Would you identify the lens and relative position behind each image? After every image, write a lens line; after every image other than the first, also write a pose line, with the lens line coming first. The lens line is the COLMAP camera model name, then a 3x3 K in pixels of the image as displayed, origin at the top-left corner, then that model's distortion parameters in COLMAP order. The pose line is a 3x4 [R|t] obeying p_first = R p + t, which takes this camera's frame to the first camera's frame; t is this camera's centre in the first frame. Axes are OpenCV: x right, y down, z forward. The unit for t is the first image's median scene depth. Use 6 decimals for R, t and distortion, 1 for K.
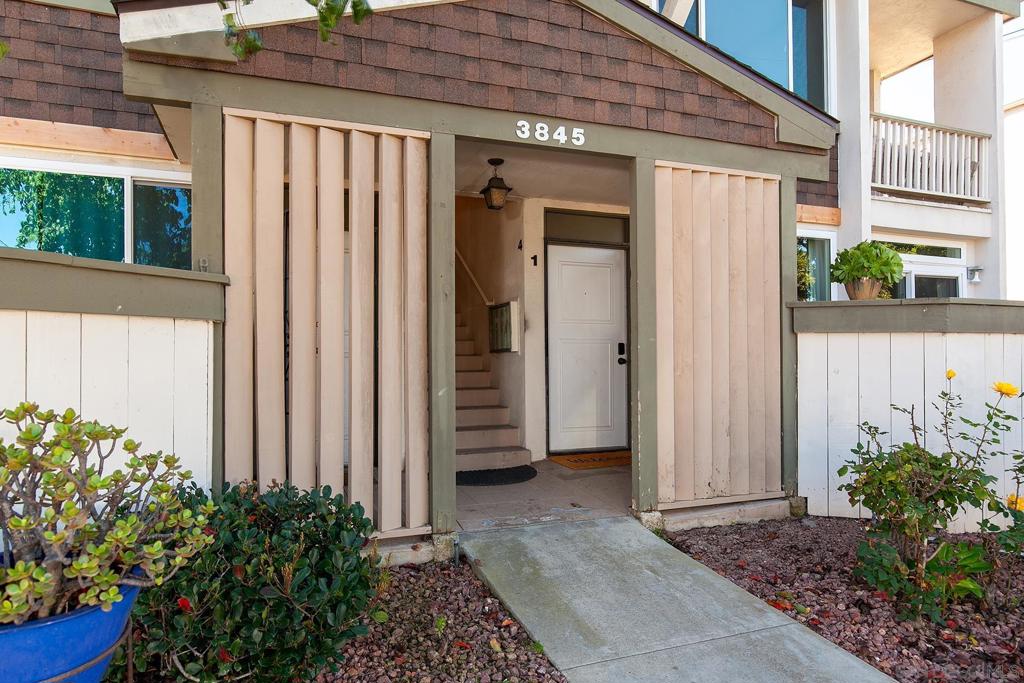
lens RADIAL K [[600.1, 0, 491.8], [0, 600.1, 354.7], [0, 0, 1]] dist [0.001025, -0.000808]
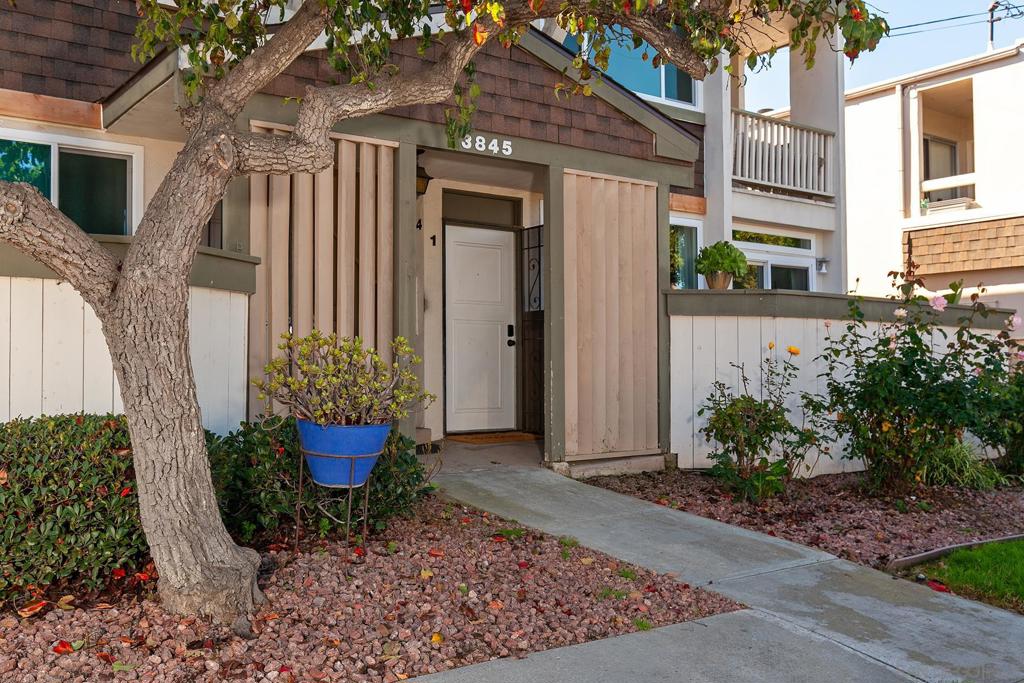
lens RADIAL K [[987.9, 0, 512.0], [0, 987.9, 341.5], [0, 0, 1]] dist [0.002071, -0.006709]
pose [[0.949368, 0.009145, 0.314033, -0.406471], [-0.002830, 0.999785, -0.020560, 0.057088], [-0.314154, 0.018630, 0.949189, -0.765439]]
